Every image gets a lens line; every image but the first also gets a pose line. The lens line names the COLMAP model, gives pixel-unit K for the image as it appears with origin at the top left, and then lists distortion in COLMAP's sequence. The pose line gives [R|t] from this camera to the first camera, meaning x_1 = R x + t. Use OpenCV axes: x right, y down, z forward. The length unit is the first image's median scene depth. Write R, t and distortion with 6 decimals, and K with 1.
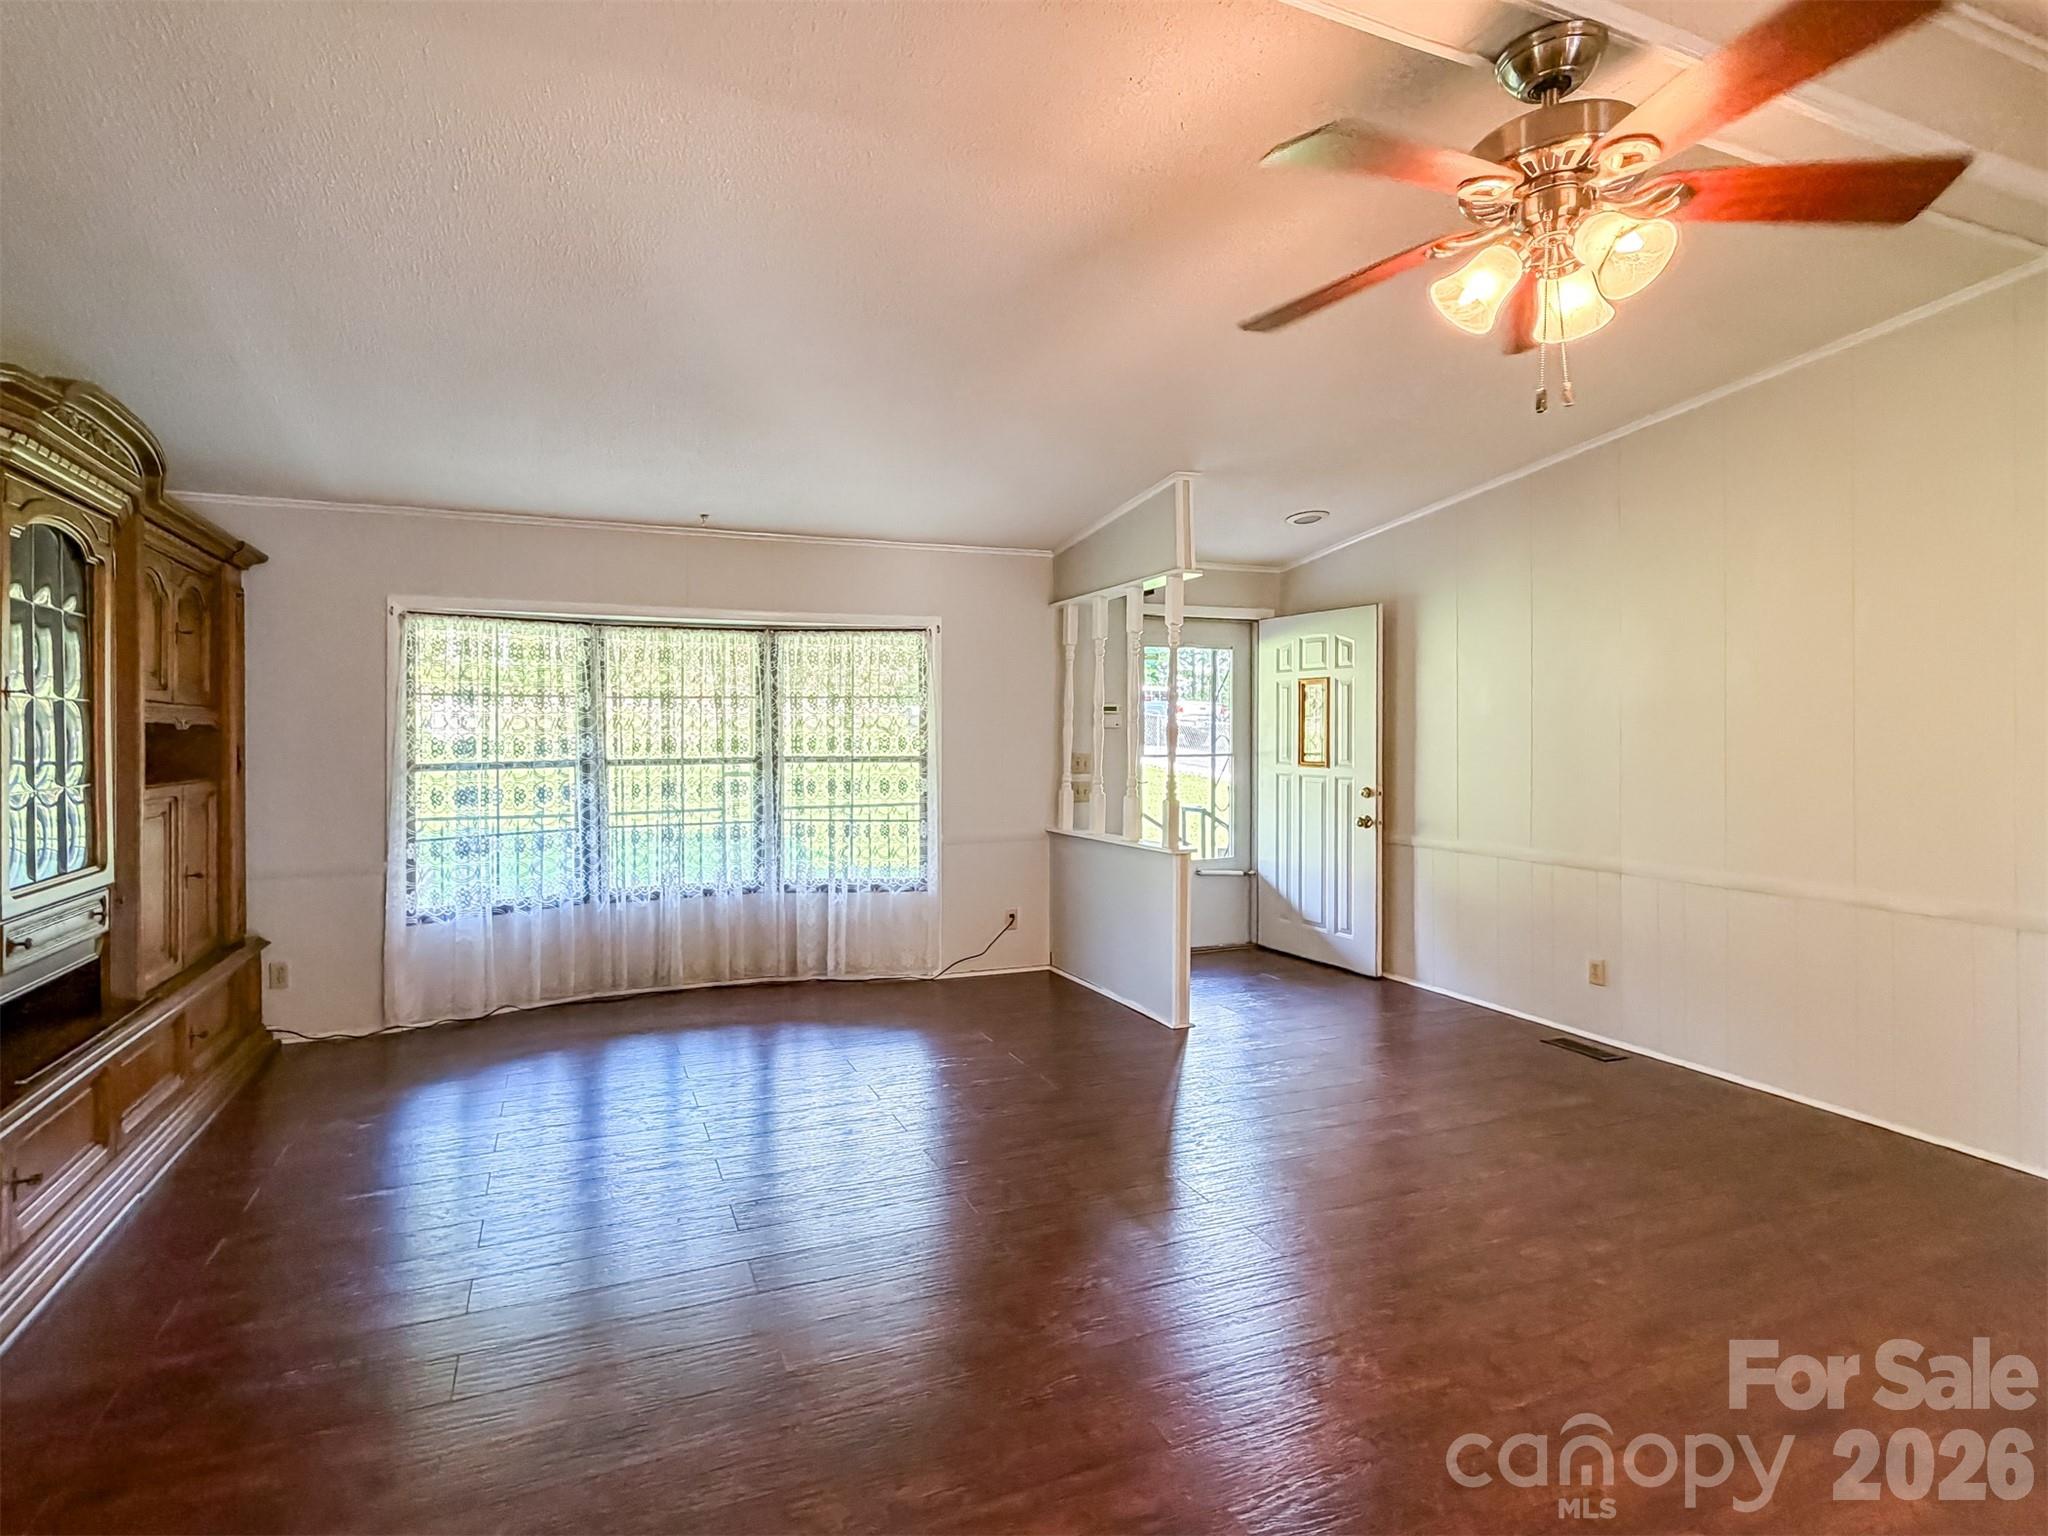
lens RADIAL K [[991.5, 0, 1022.7], [0, 991.5, 730.4], [0, 0, 1]] dist [0.001668, 0.000638]
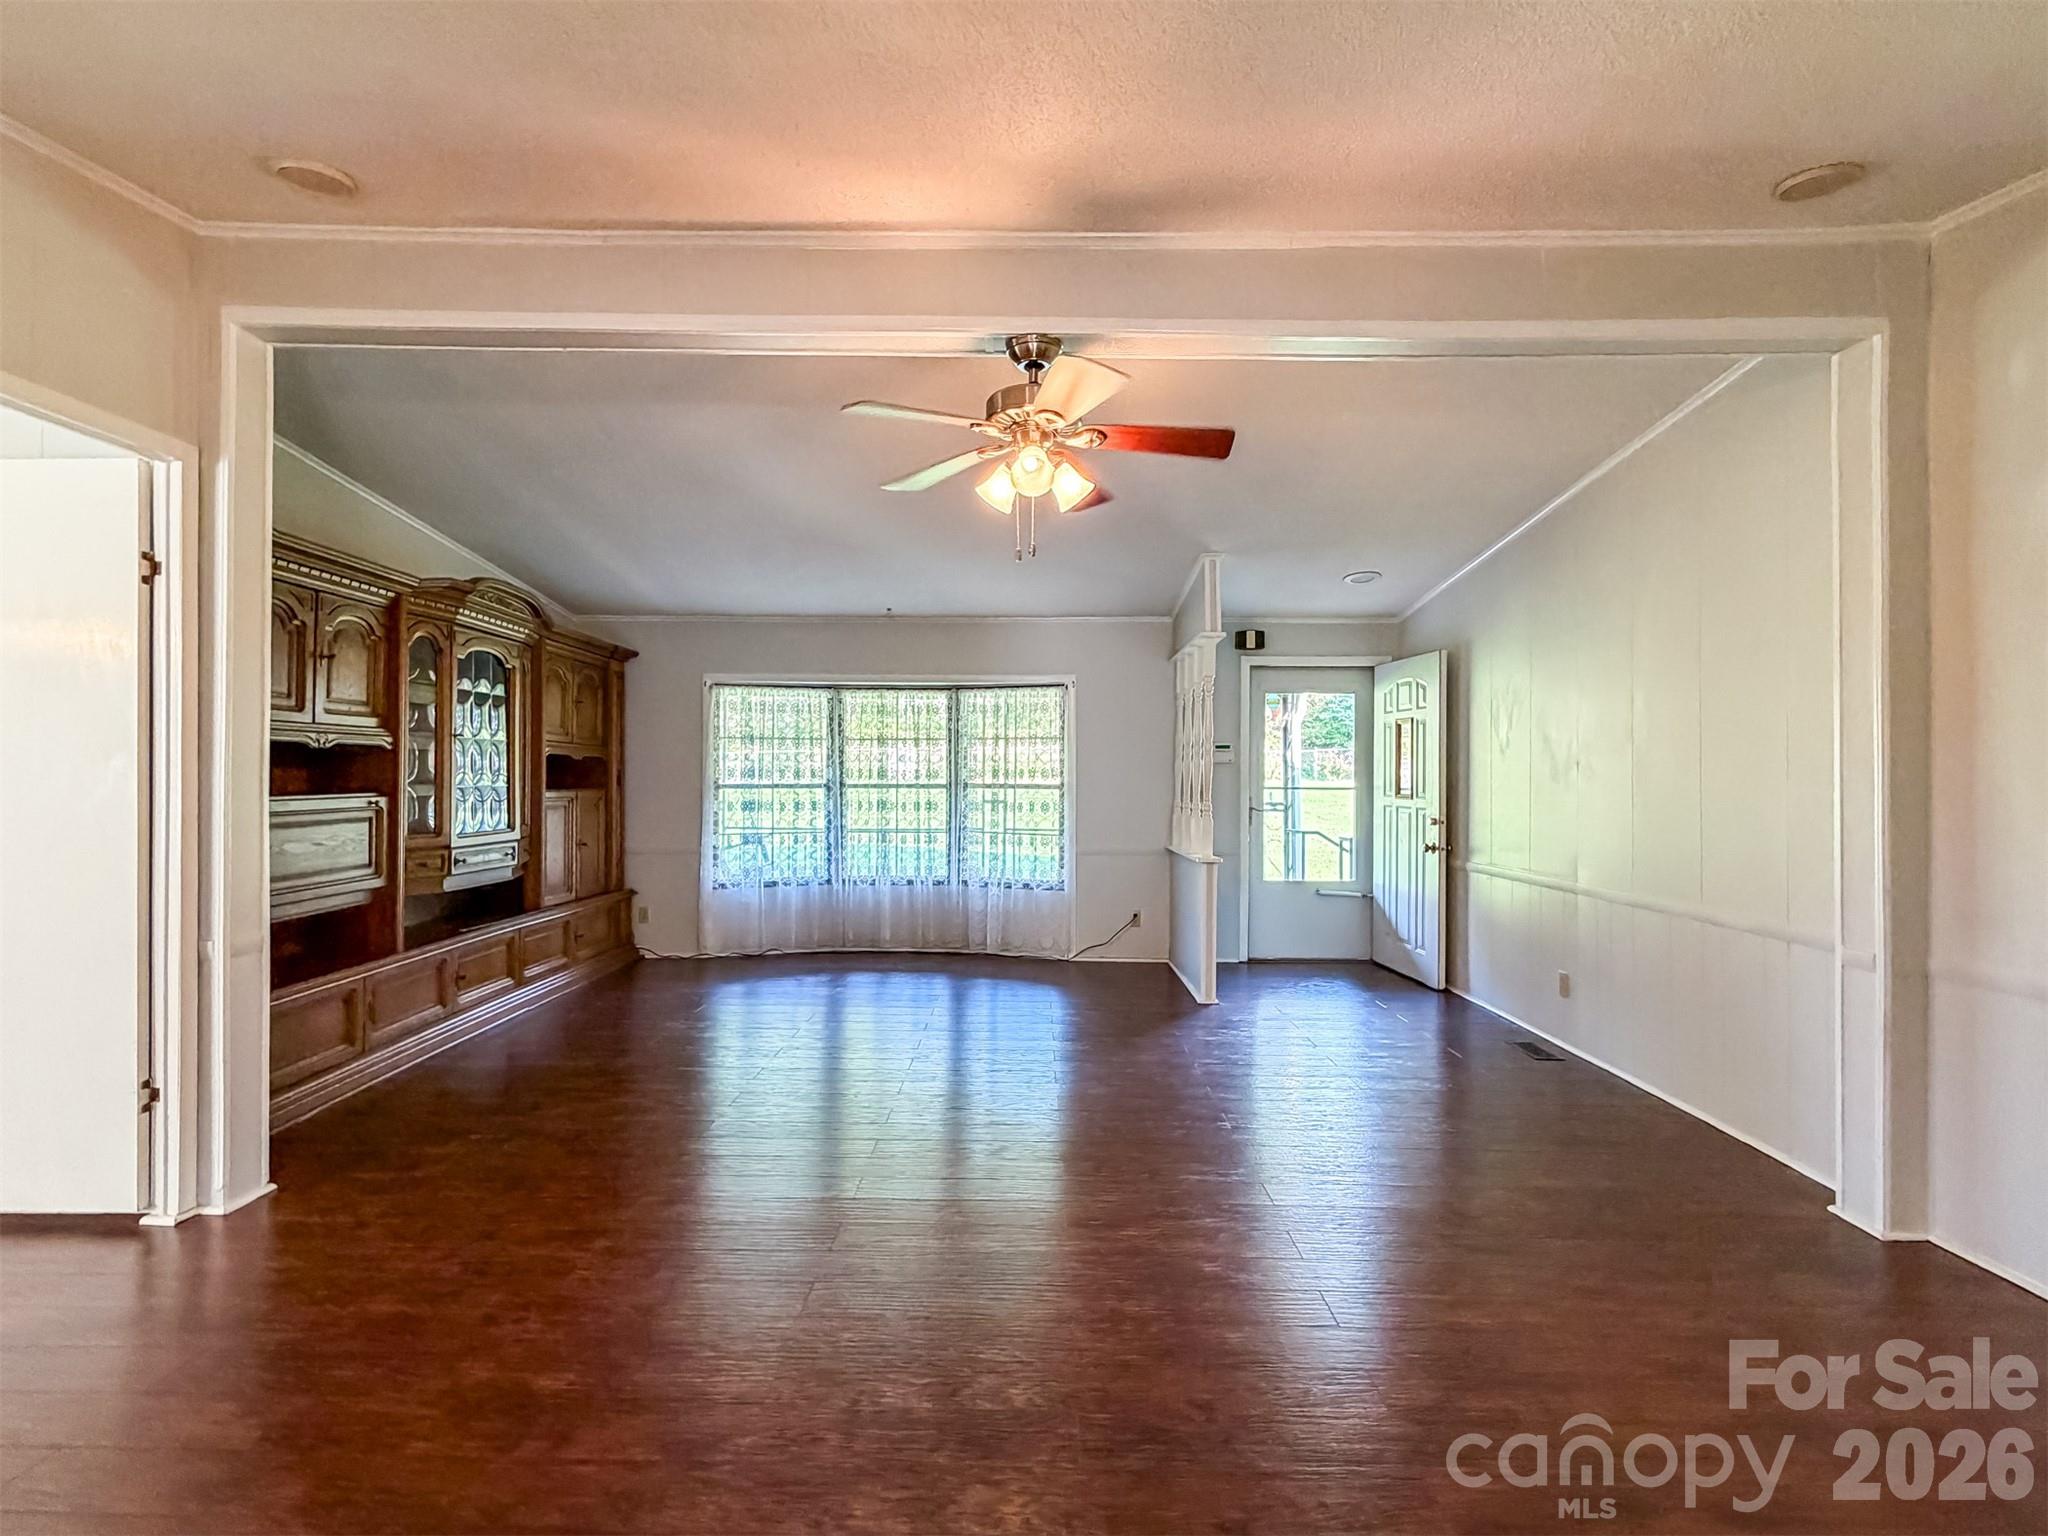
lens RADIAL K [[937.5, 0, 1024.0], [0, 937.5, 768.0], [0, 0, 1]] dist [-0.000511, 0.000022]
pose [[0.924220, 0.005127, -0.381825, 0.328314], [-0.007520, 0.999960, -0.004778, 0.011770], [0.381786, 0.007287, 0.924222, -0.135133]]
